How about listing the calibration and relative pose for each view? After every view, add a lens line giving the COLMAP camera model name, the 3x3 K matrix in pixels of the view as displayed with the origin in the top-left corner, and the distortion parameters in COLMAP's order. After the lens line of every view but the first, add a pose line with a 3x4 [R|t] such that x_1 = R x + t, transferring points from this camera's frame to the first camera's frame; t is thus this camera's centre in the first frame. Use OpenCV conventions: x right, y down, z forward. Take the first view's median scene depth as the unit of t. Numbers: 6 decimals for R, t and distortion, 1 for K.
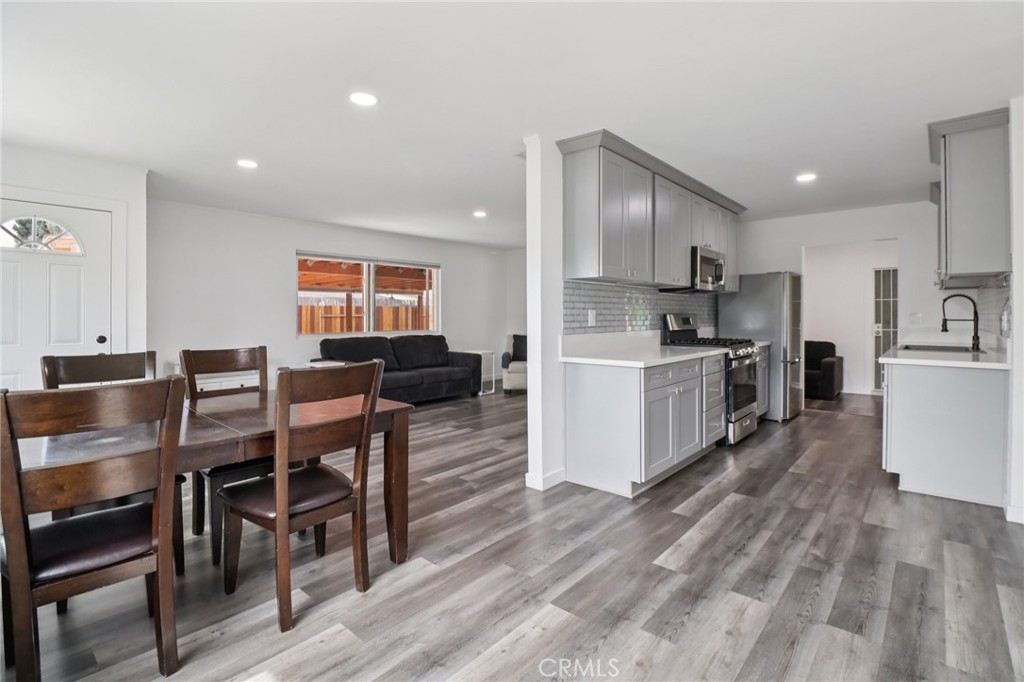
lens RADIAL K [[478.9, 0, 516.5], [0, 478.9, 319.7], [0, 0, 1]] dist [-0.001342, -0.009730]
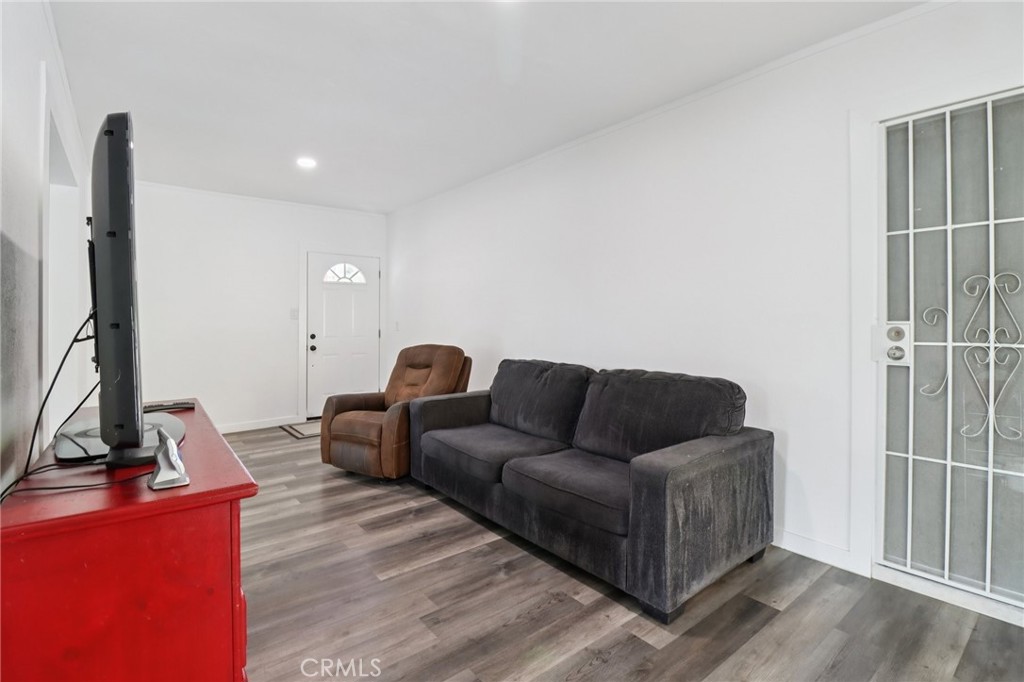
lens RADIAL K [[478.9, 0, 516.5], [0, 478.9, 319.7], [0, 0, 1]] dist [-0.001342, -0.009730]
pose [[0.985995, 0.007195, -0.166618, 1.012573], [-0.008527, 0.999937, -0.007278, 0.019669], [0.166555, 0.008596, 0.985995, 1.197620]]
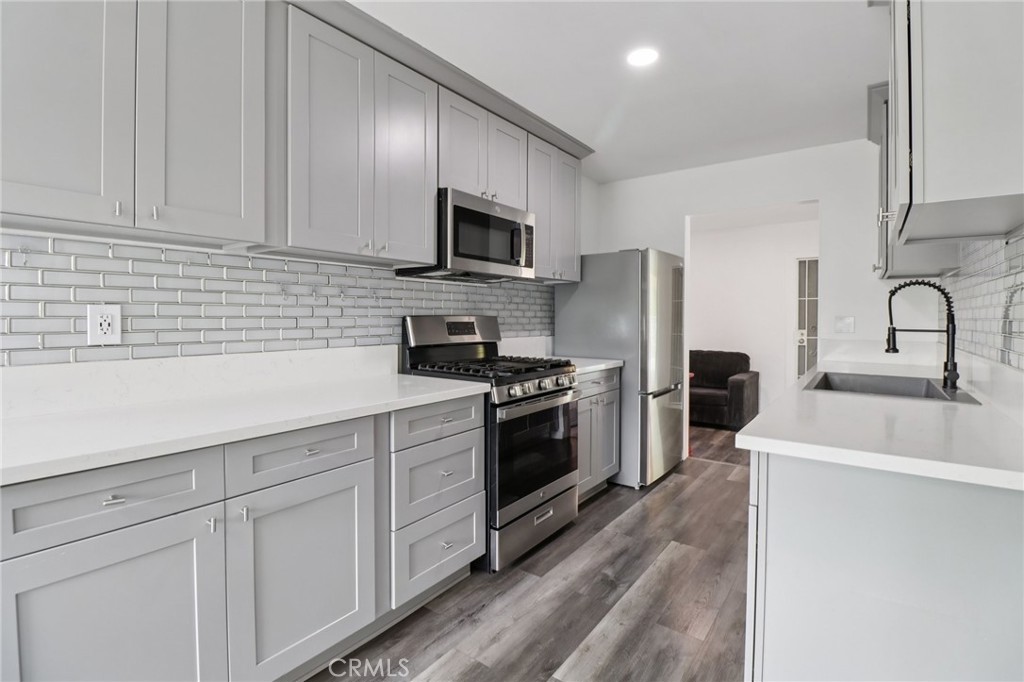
lens RADIAL K [[484.2, 0, 514.7], [0, 484.2, 323.6], [0, 0, 1]] dist [0.003729, 0.000615]
pose [[0.996223, 0.003557, 0.086756, 0.388088], [-0.004032, 0.999978, 0.005297, -0.006679], [-0.086736, -0.005627, 0.996215, 0.442763]]
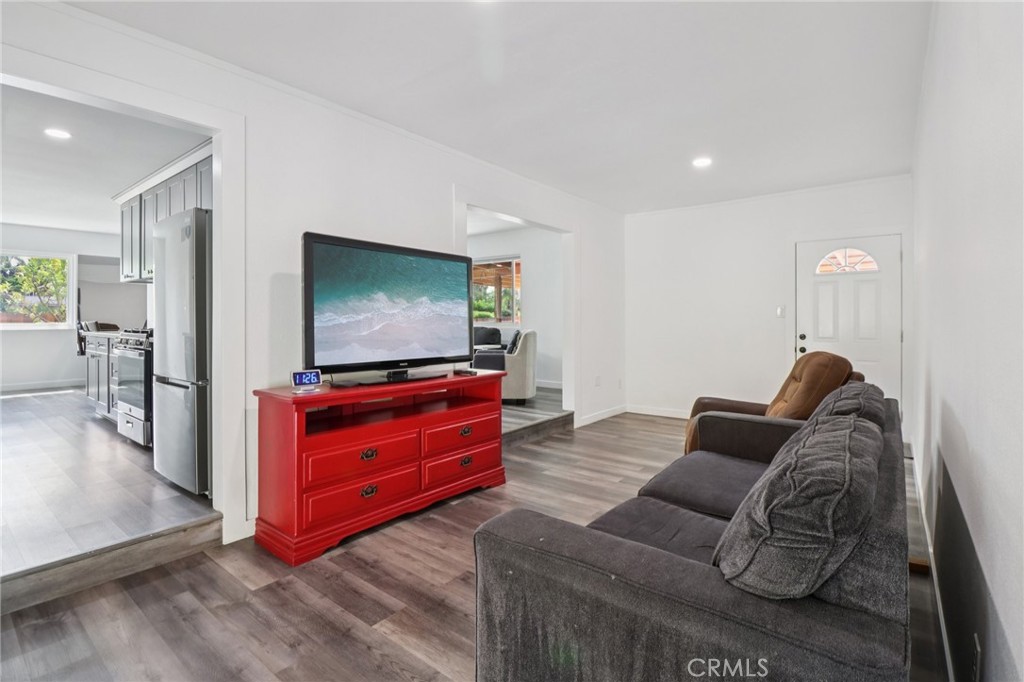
lens RADIAL K [[485.6, 0, 523.0], [0, 485.6, 316.4], [0, 0, 1]] dist [-0.010212, -0.000527]
pose [[0.057203, 0.003400, -0.998357, 1.378383], [-0.005538, 0.999980, 0.003088, 0.011674], [0.998347, 0.005352, 0.057220, 1.639447]]
